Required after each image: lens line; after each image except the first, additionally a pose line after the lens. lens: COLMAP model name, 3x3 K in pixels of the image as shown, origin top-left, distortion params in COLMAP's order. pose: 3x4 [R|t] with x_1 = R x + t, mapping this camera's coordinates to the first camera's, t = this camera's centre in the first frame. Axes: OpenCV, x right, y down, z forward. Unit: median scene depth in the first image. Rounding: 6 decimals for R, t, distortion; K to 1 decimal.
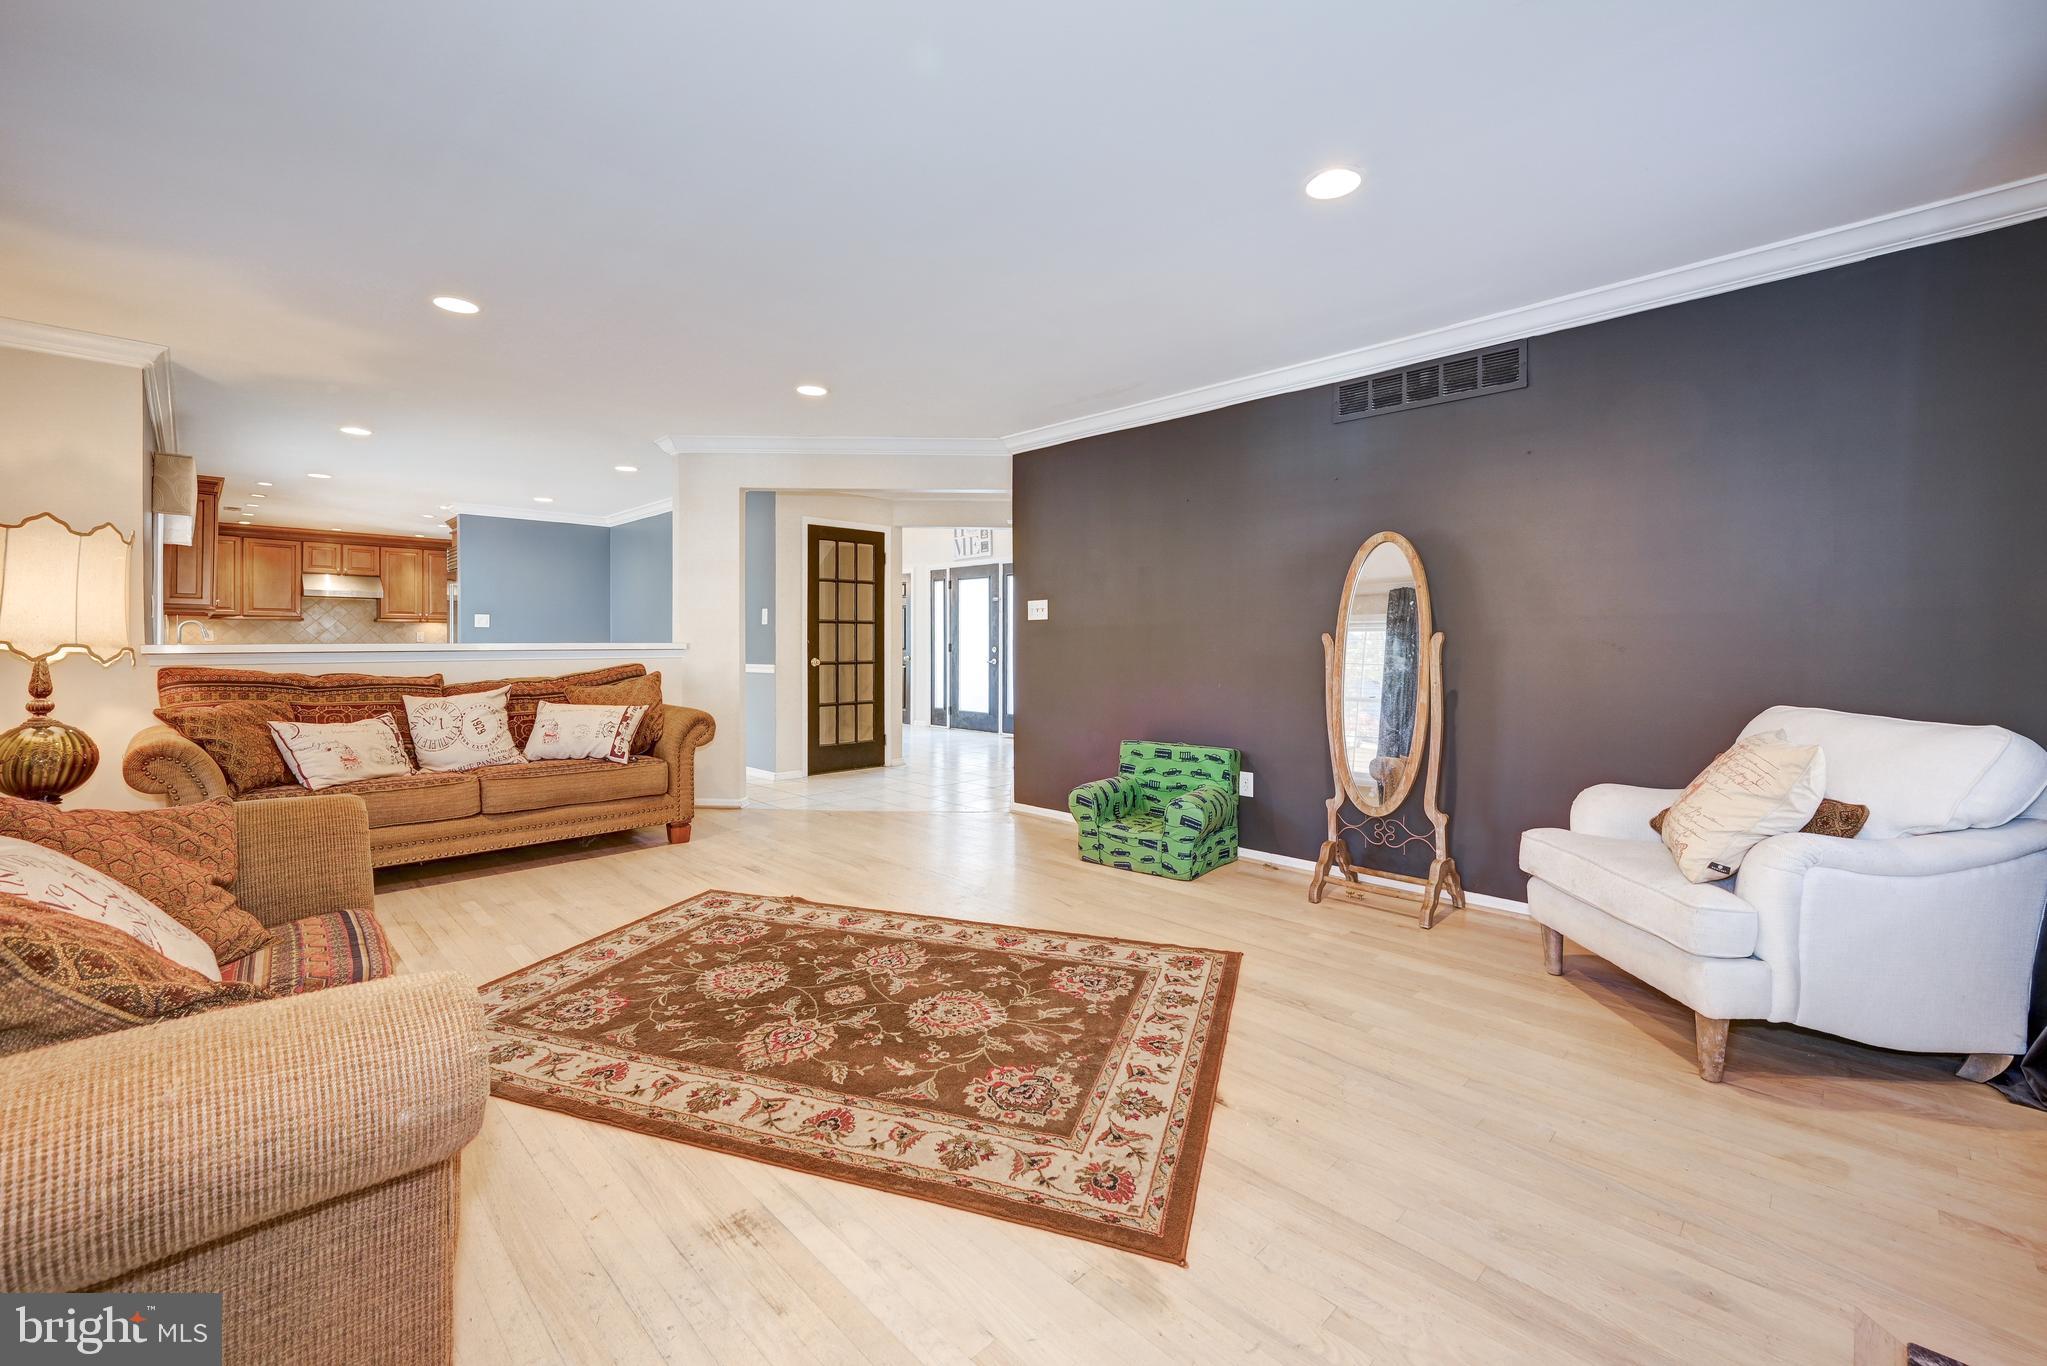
lens RADIAL K [[824.7, 0, 990.9], [0, 824.7, 645.9], [0, 0, 1]] dist [0.000727, 0.000445]
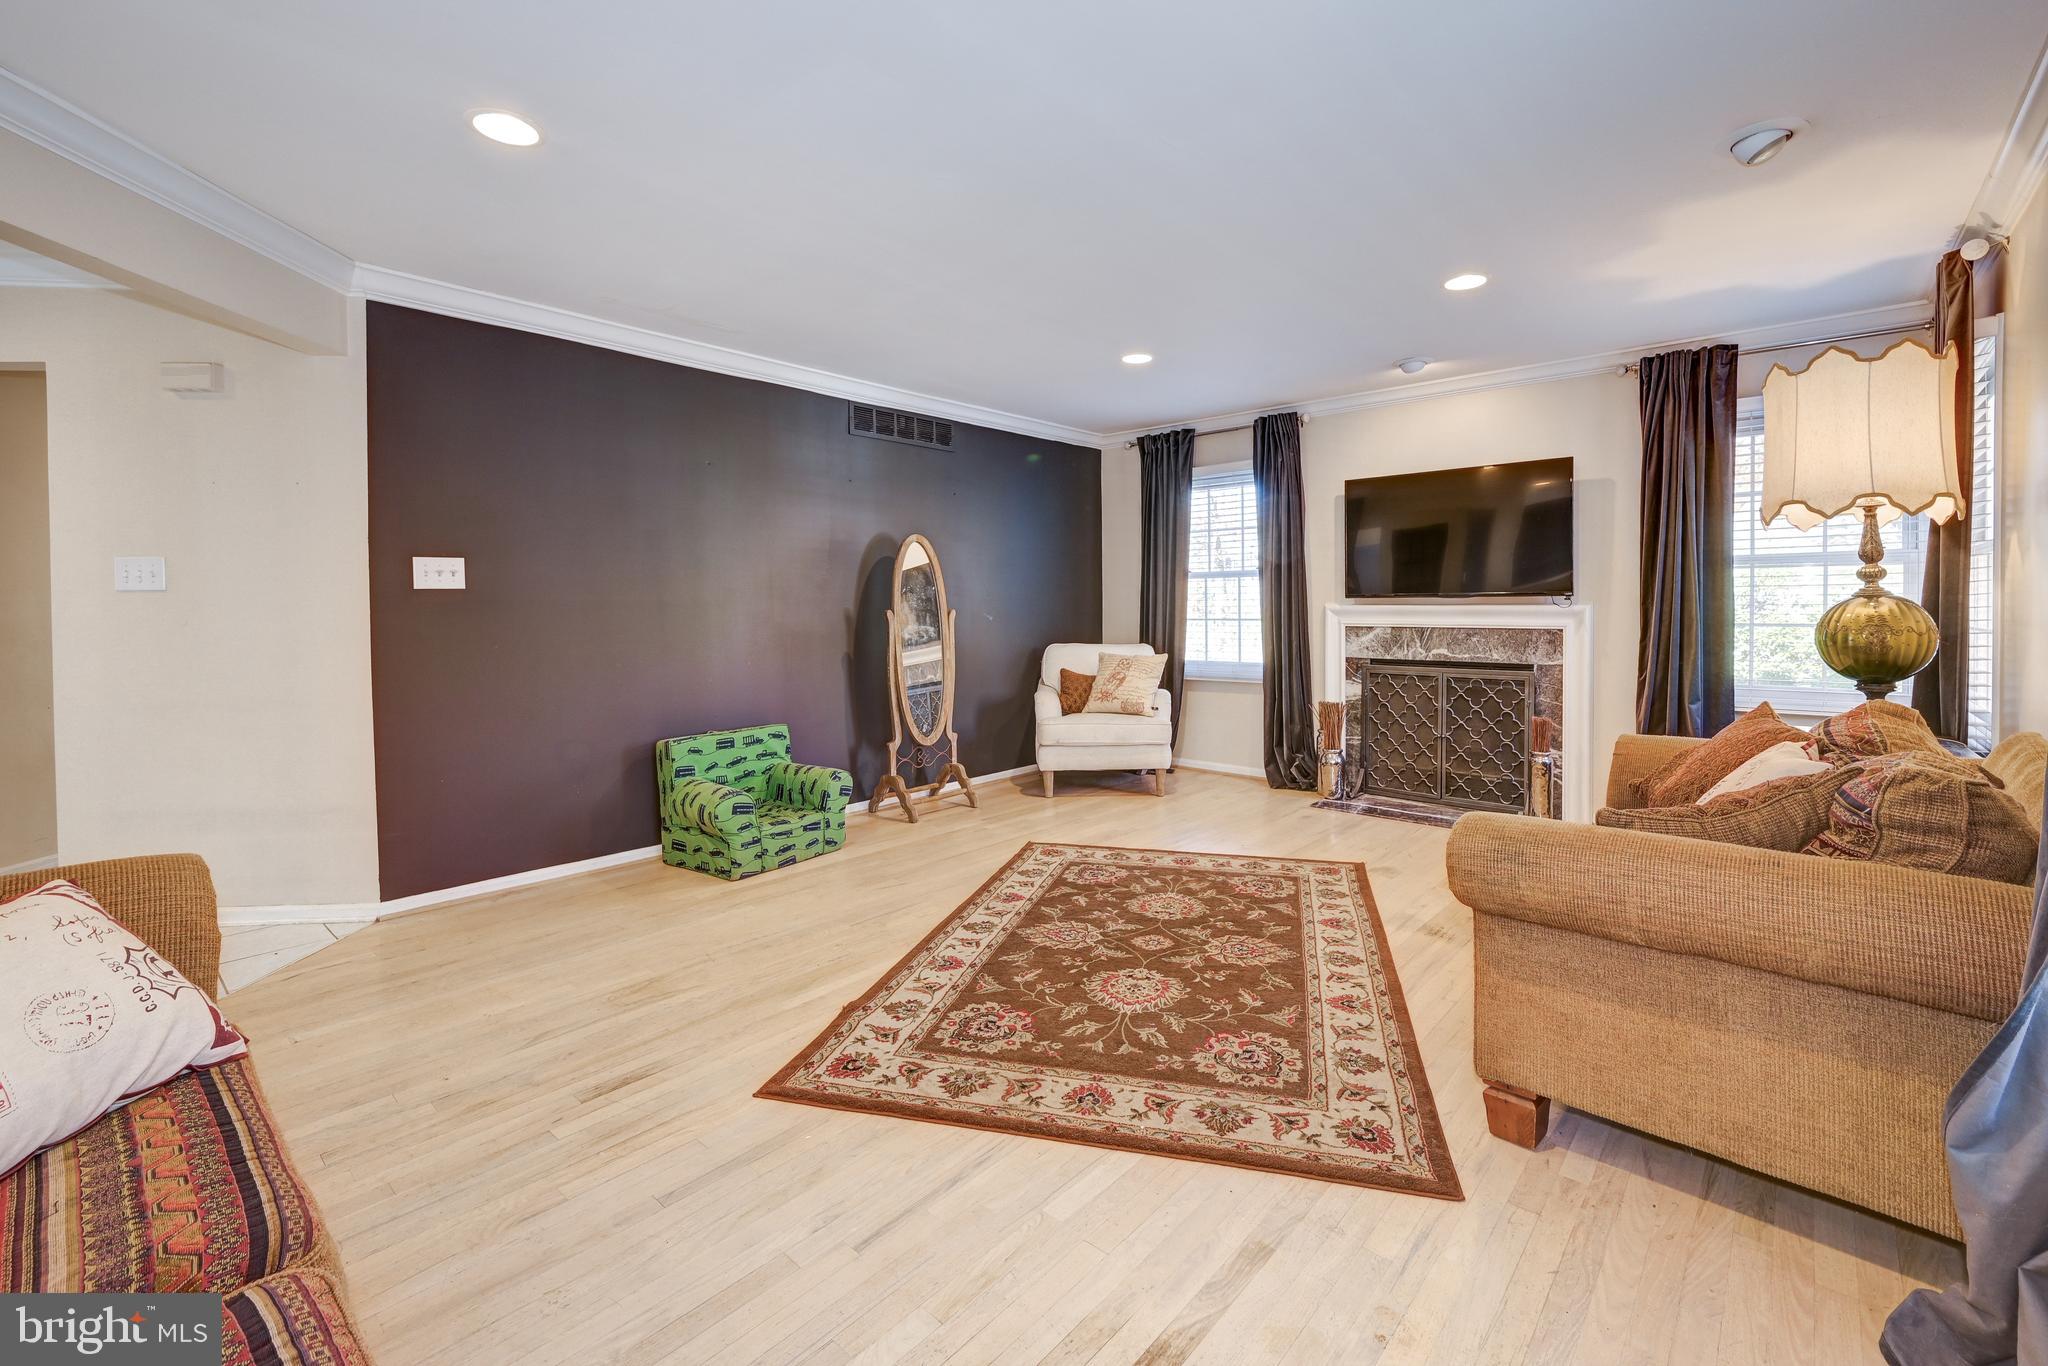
lens RADIAL K [[892.7, 0, 1058.3], [0, 892.7, 617.0], [0, 0, 1]] dist [0.001491, 0.000204]
pose [[-0.096626, -0.014508, 0.995215, -1.046663], [0.011545, 0.999810, 0.015696, -0.025037], [-0.995254, 0.013007, -0.096440, 0.958852]]
